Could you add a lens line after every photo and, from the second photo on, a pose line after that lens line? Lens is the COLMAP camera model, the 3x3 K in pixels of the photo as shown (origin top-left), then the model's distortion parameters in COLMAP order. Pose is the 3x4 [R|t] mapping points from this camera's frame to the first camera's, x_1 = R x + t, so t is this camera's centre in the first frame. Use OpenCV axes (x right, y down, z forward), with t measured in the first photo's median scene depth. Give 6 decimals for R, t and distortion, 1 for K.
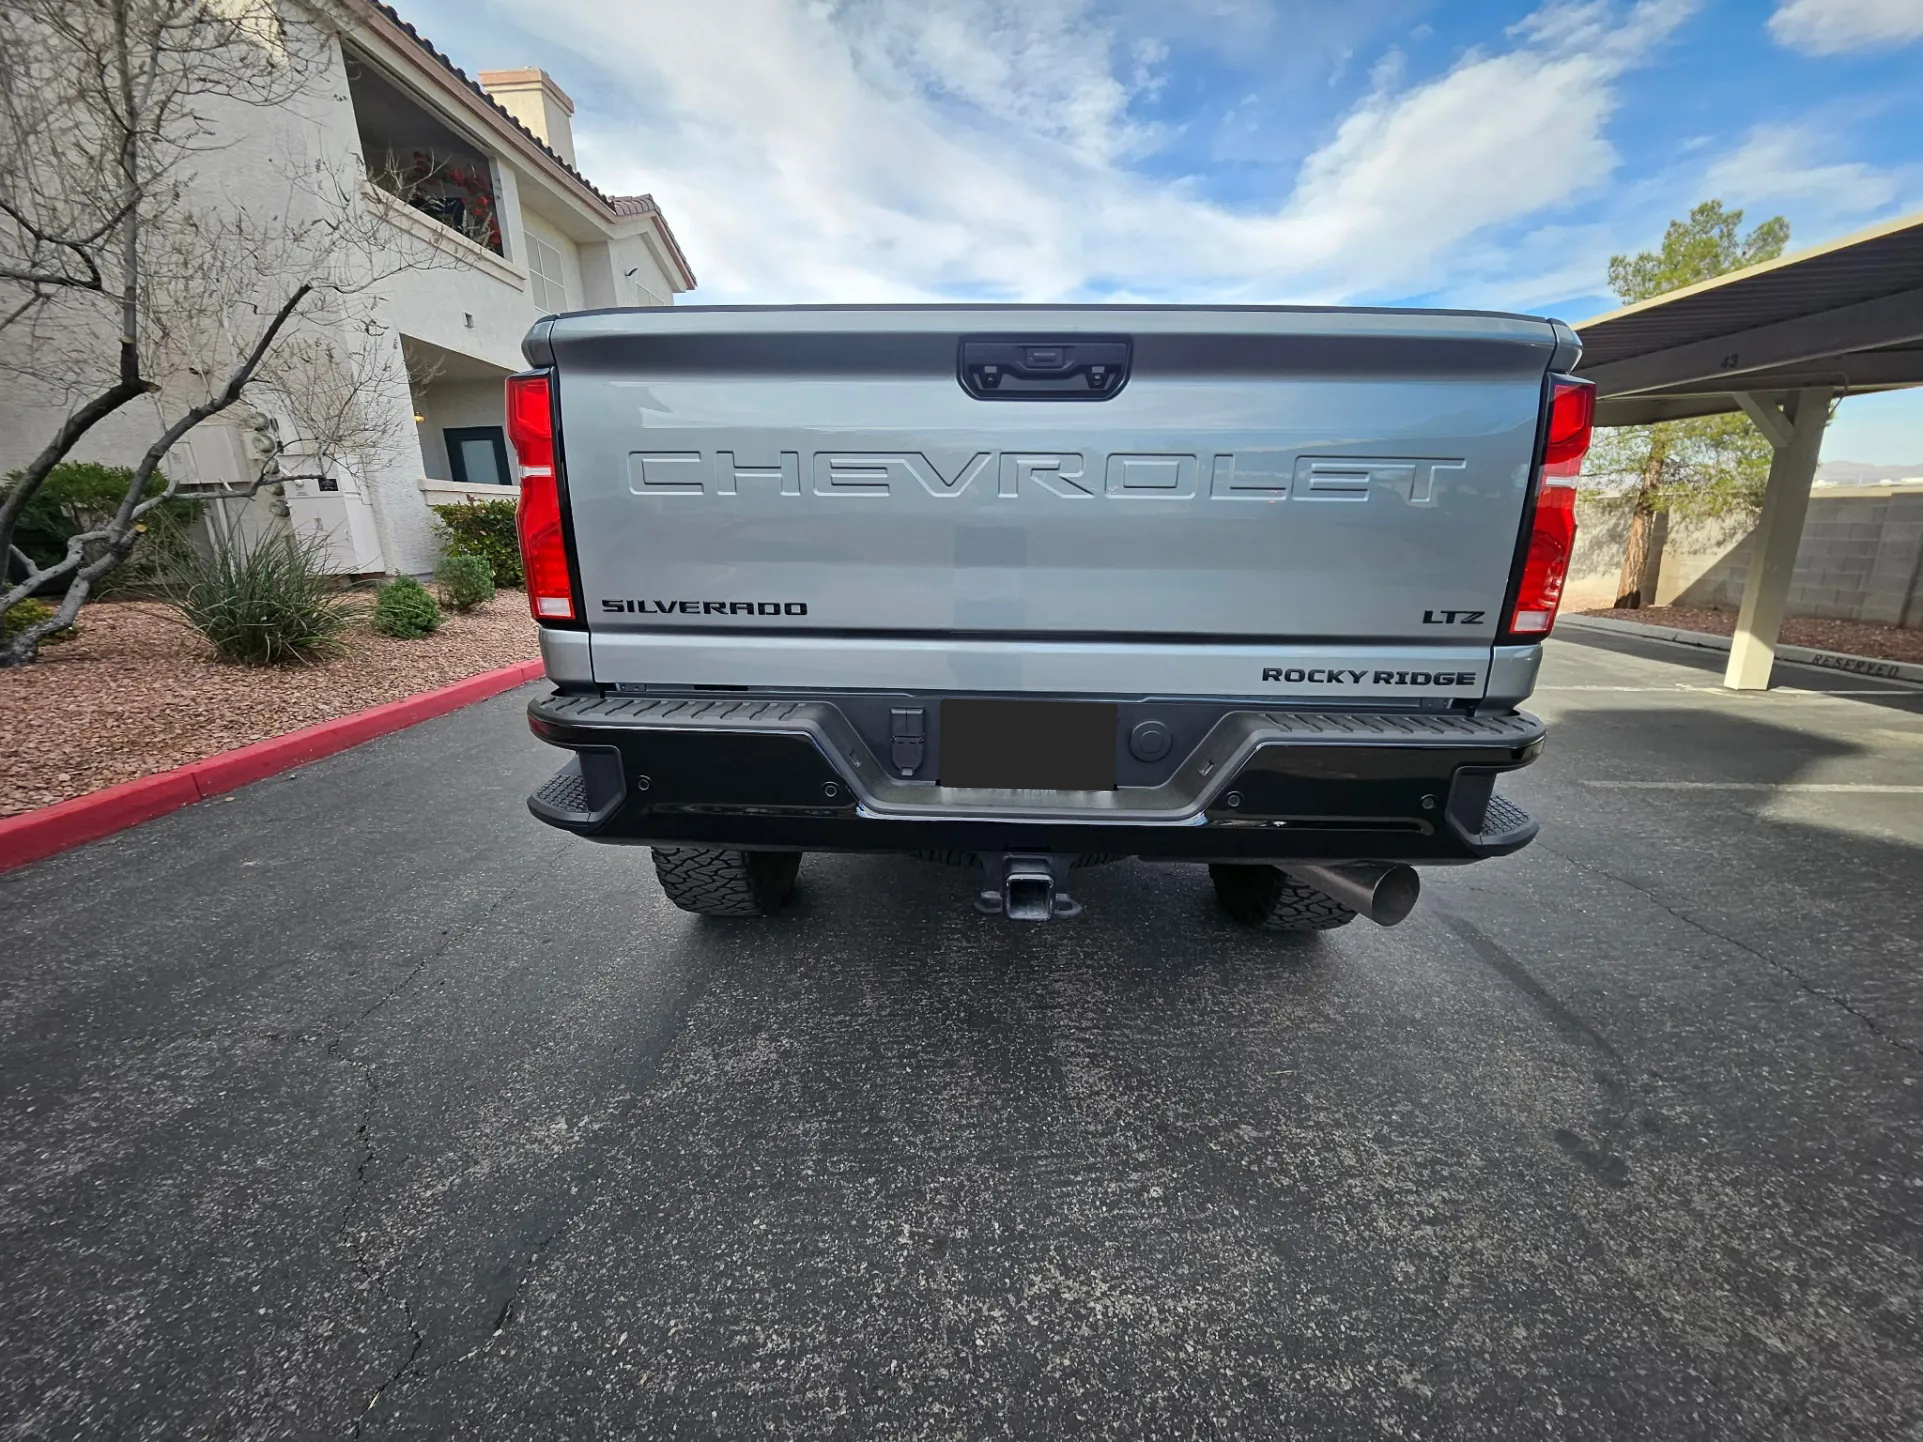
lens RADIAL K [[760.6, 0, 961.5], [0, 760.6, 721.0], [0, 0, 1]] dist [-0.002038, -0.001854]
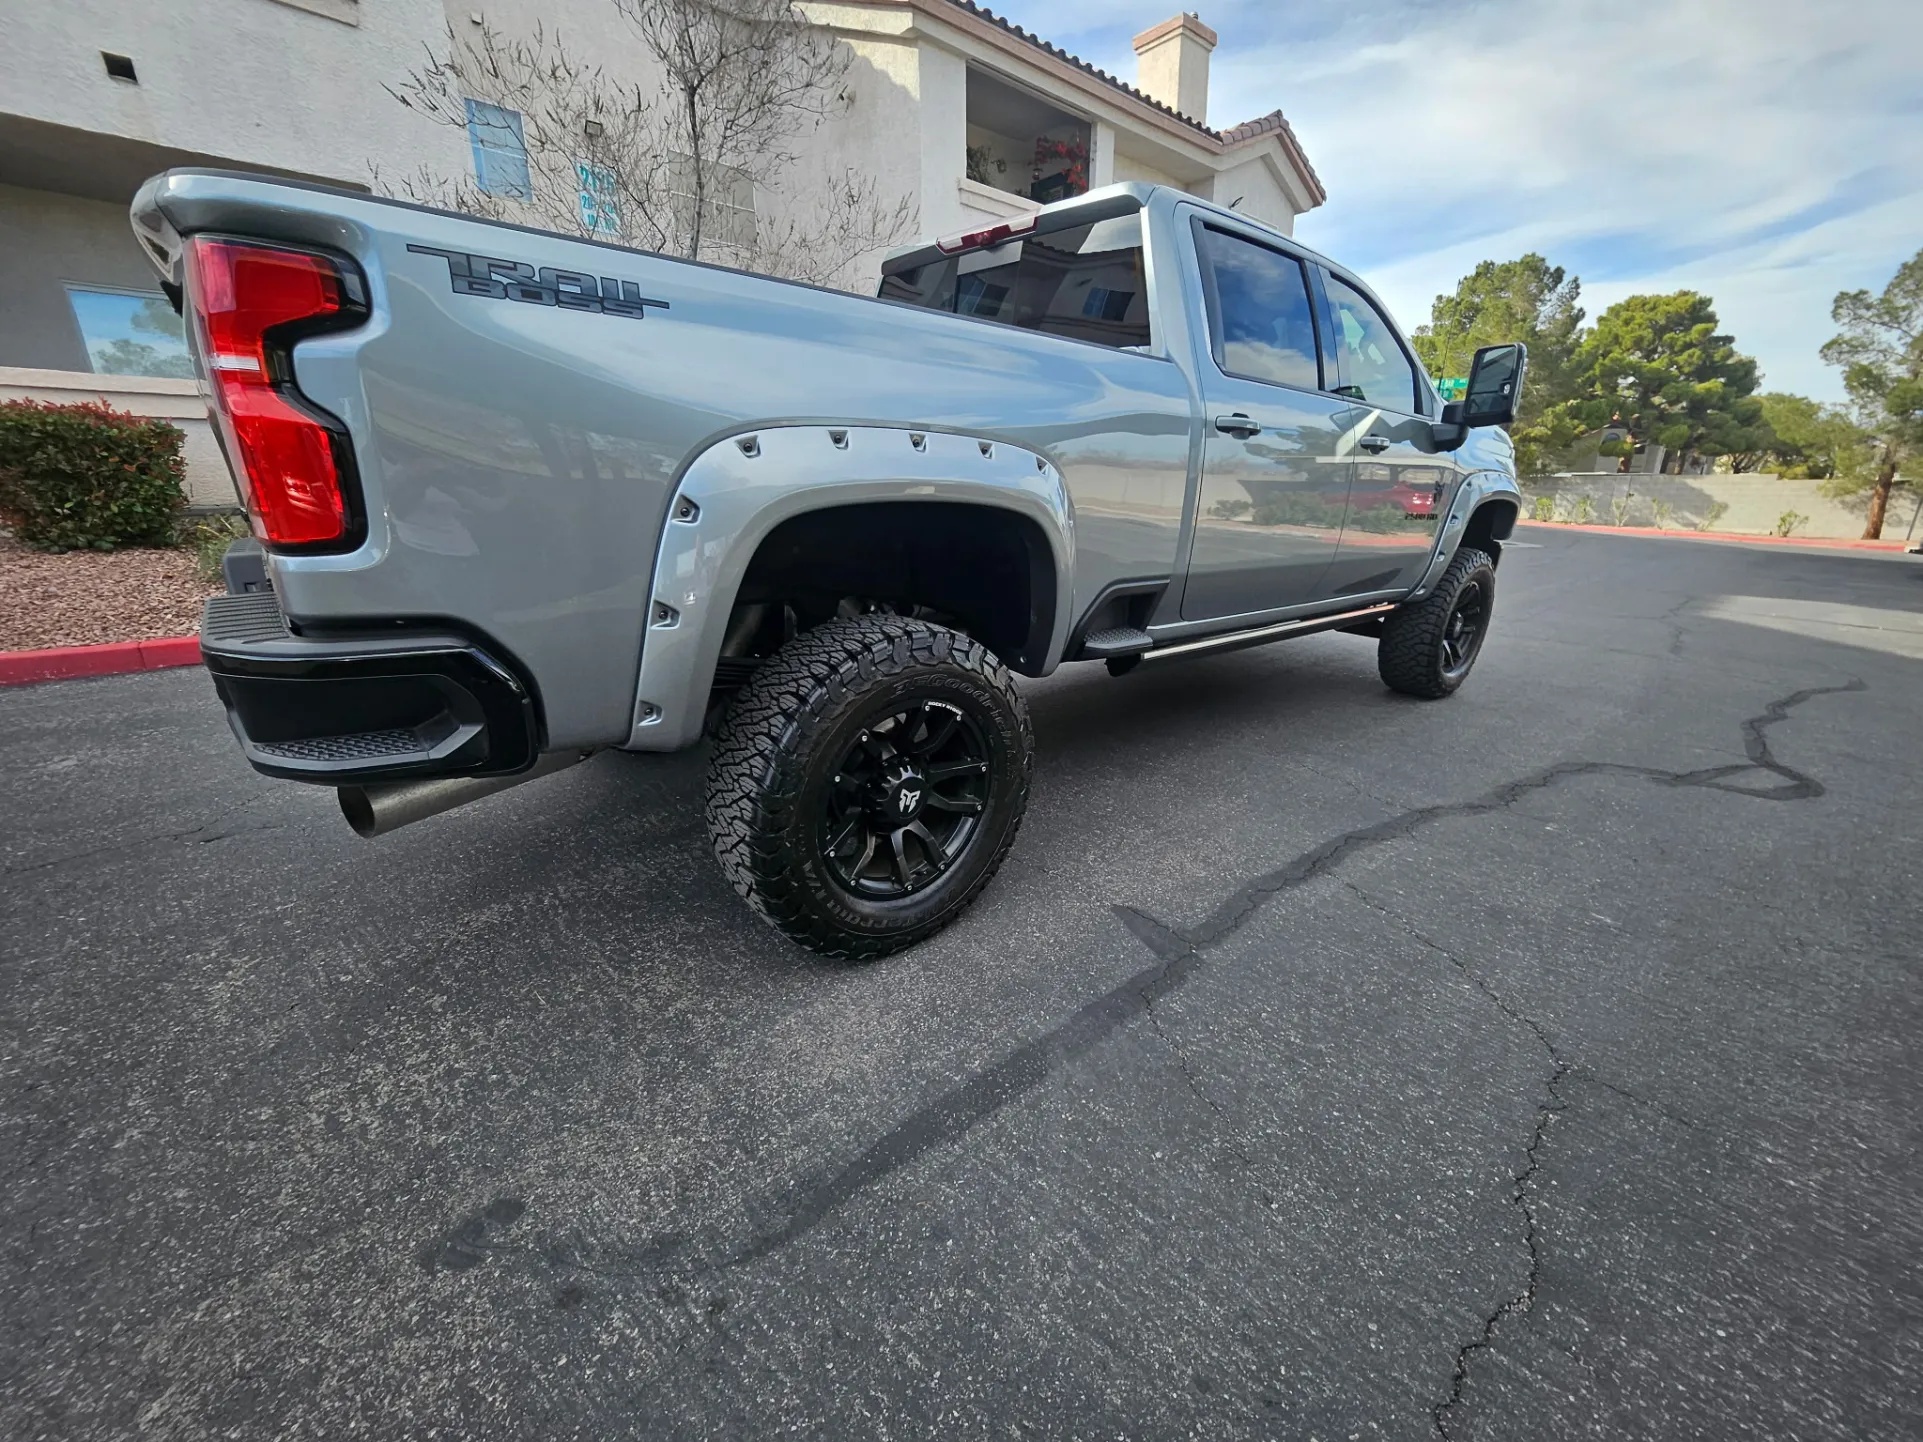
lens RADIAL K [[777.7, 0, 961.5], [0, 777.7, 721.0], [0, 0, 1]] dist [-0.002353, 0.000061]
pose [[0.662959, 0.244758, -0.707516, 0.190187], [-0.205805, 0.968221, 0.142102, -0.018328], [0.719812, 0.051403, 0.692263, 0.092684]]
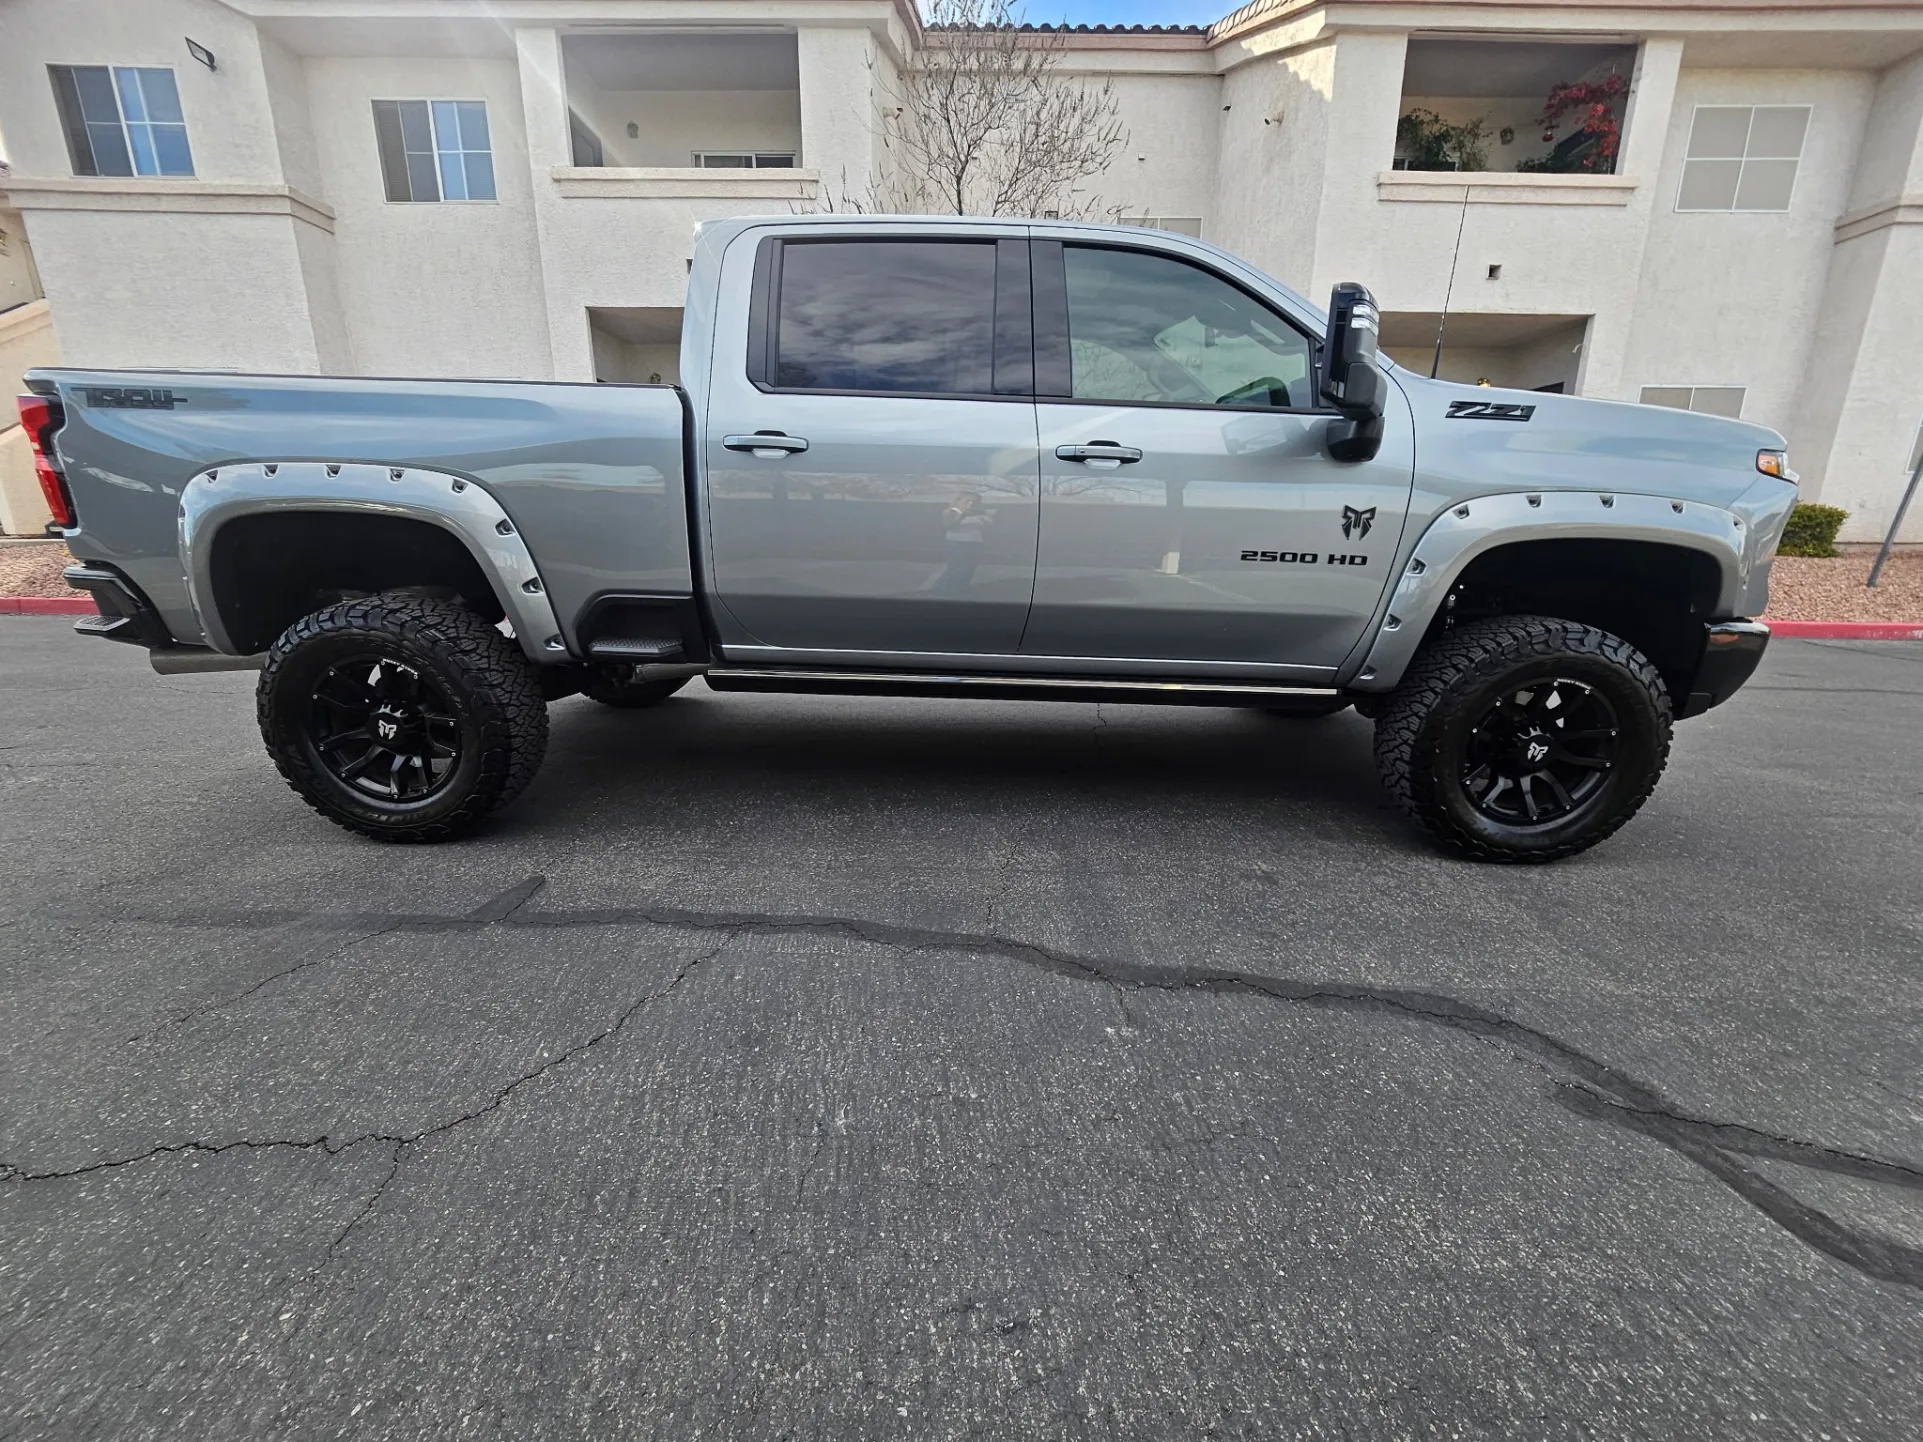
lens RADIAL K [[777.7, 0, 961.5], [0, 777.7, 721.0], [0, 0, 1]] dist [-0.002353, 0.000061]
pose [[-0.007148, 0.272711, -0.962069, 0.272401], [-0.261190, 0.928186, 0.265047, -0.073713], [0.965261, 0.253177, 0.064595, 0.312154]]
